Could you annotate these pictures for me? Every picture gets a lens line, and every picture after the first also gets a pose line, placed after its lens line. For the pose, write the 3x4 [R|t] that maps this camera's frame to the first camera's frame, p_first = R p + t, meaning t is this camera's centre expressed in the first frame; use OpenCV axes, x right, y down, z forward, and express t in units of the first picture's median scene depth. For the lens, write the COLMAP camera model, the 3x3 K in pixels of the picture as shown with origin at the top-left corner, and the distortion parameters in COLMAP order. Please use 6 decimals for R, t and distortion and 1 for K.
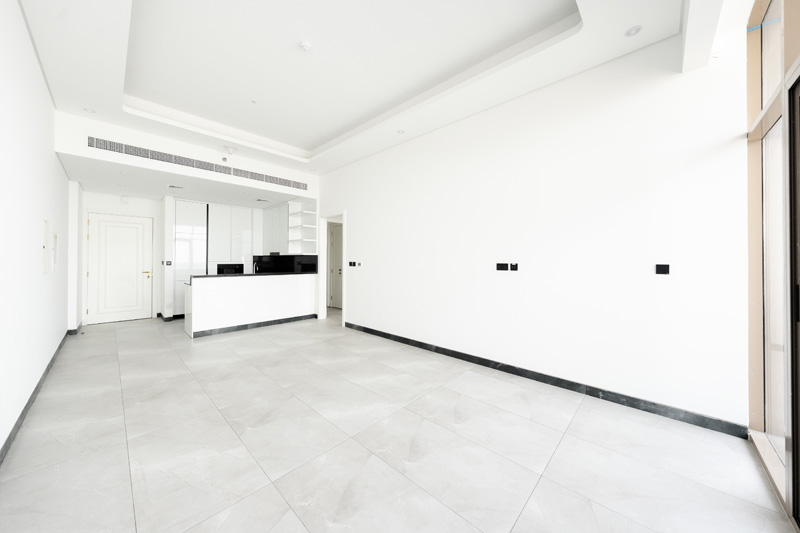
lens RADIAL K [[275.5, 0, 402.3], [0, 275.5, 260.9], [0, 0, 1]] dist [-0.005318, -0.000151]
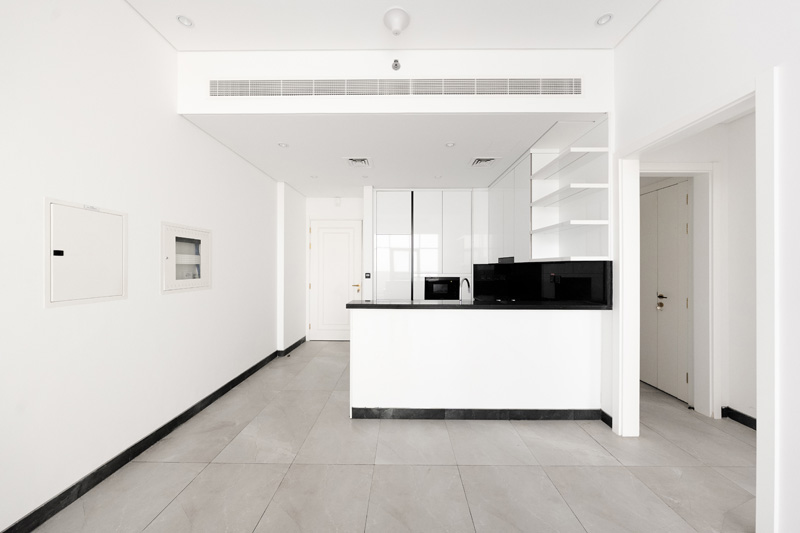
lens RADIAL K [[275.5, 0, 400.1], [0, 275.5, 266.7], [0, 0, 1]] dist [-0.005318, -0.000151]
pose [[0.676378, -0.005354, -0.736535, -0.240854], [-0.000300, 0.999971, -0.007545, -0.010628], [0.736554, 0.005324, 0.676358, 0.565595]]
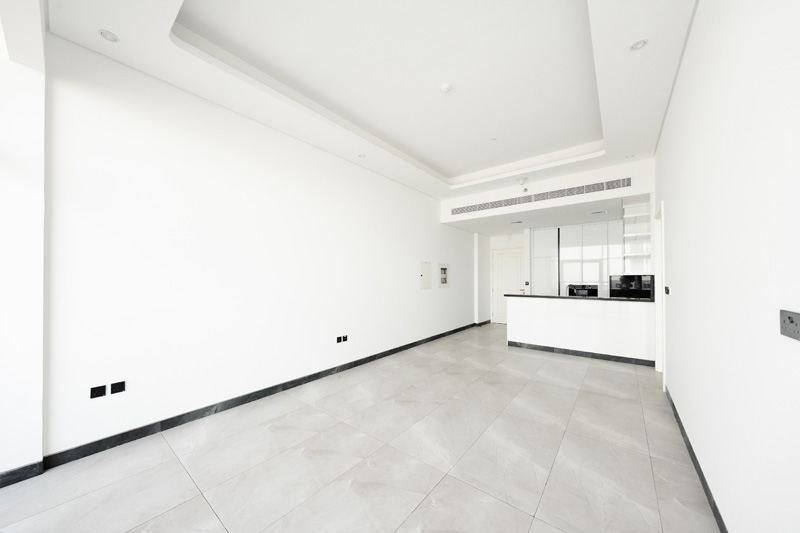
lens RADIAL K [[275.5, 0, 399.1], [0, 275.5, 276.7], [0, 0, 1]] dist [-0.005318, -0.000151]
pose [[0.072569, -0.011590, -0.997296, 0.336599], [-0.001773, 0.999929, -0.011749, -0.008377], [0.997362, 0.002621, 0.072543, 0.347005]]
